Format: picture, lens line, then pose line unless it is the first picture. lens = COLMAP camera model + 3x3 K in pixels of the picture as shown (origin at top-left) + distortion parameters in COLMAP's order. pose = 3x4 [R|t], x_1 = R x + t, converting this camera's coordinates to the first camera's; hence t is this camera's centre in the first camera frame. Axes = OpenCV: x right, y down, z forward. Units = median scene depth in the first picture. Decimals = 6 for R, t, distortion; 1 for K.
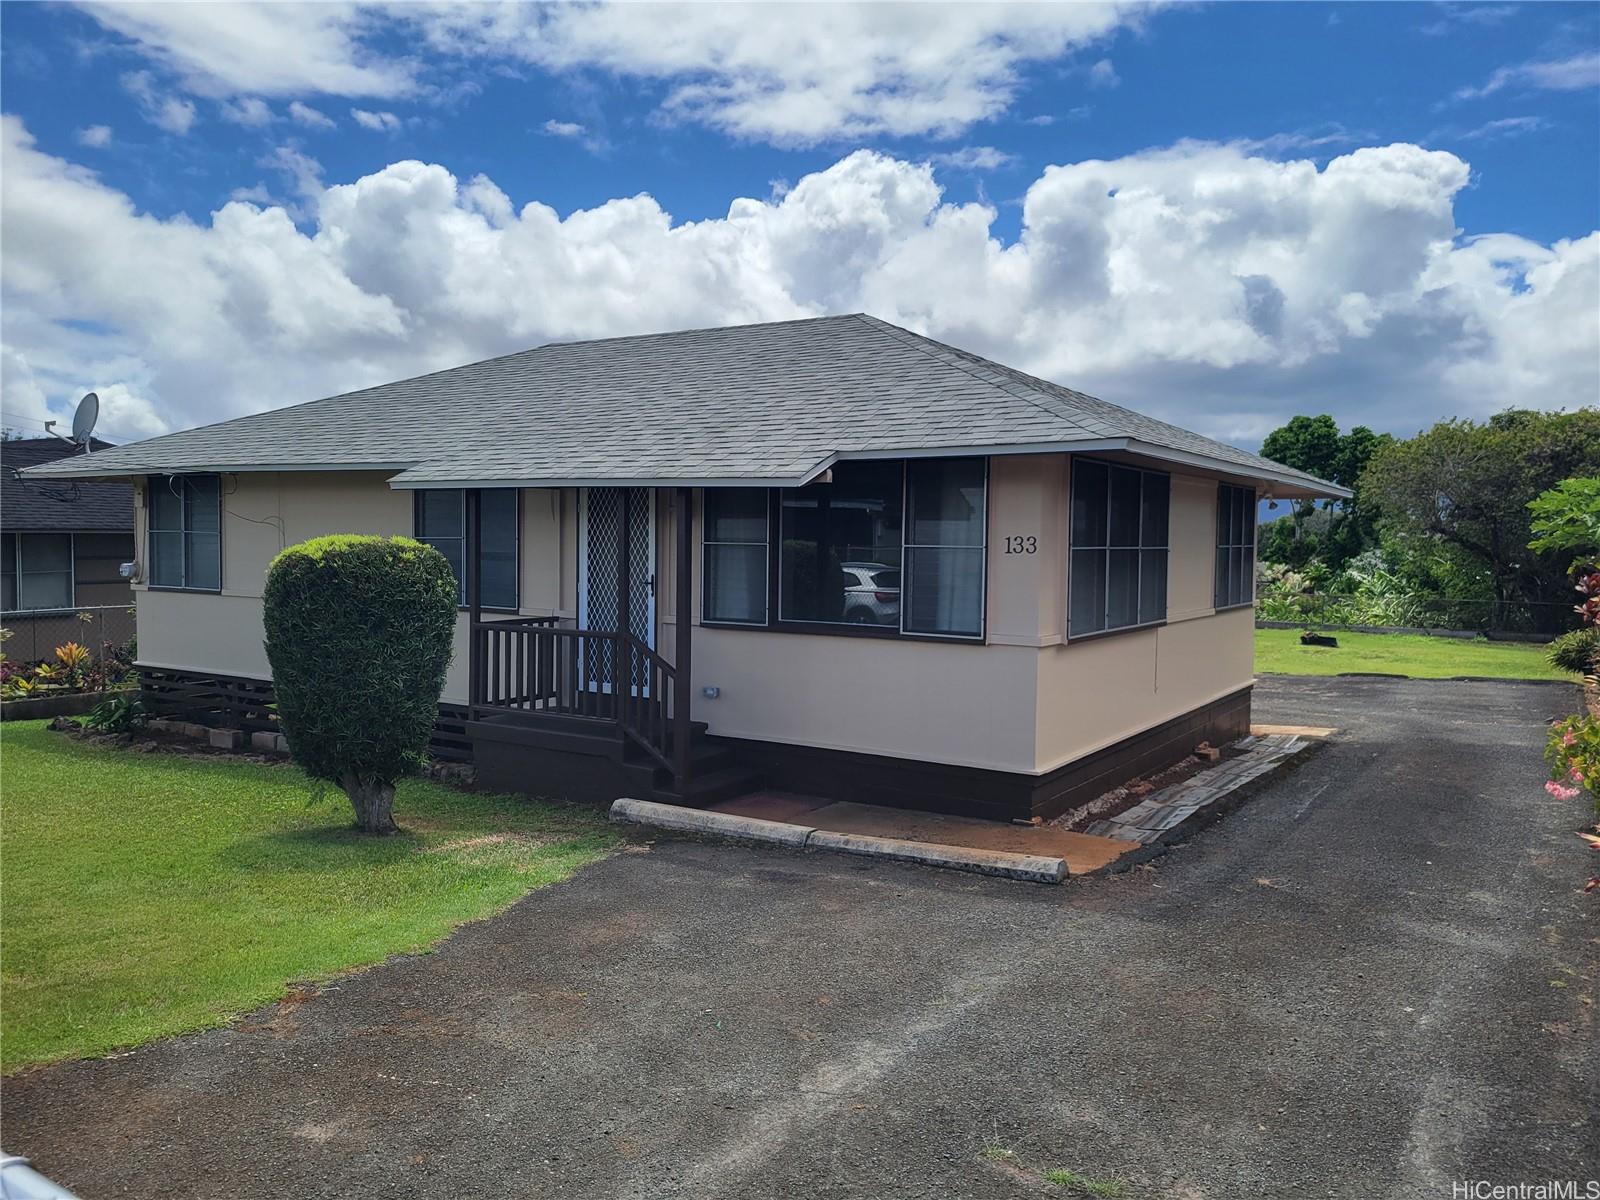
lens RADIAL K [[1205.8, 0, 808.0], [0, 1205.8, 567.6], [0, 0, 1]] dist [0.046023, -0.025355]
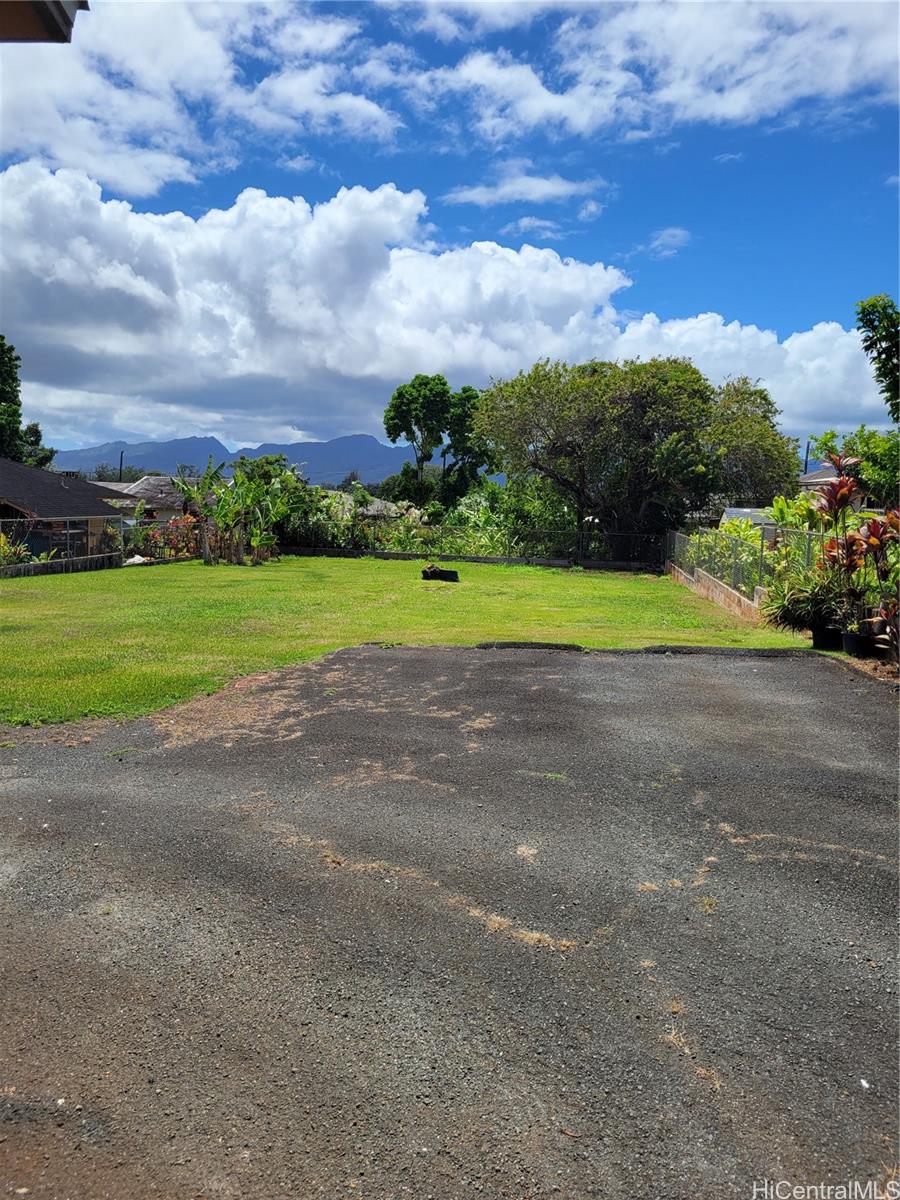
lens RADIAL K [[904.4, 0, 450.0], [0, 904.4, 599.6], [0, 0, 1]] dist [0.046023, -0.025355]
pose [[0.914112, -0.034378, 0.404001, 0.091482], [-0.004653, 0.995444, 0.095234, 0.008414], [-0.405434, -0.088935, 0.909788, 0.226926]]
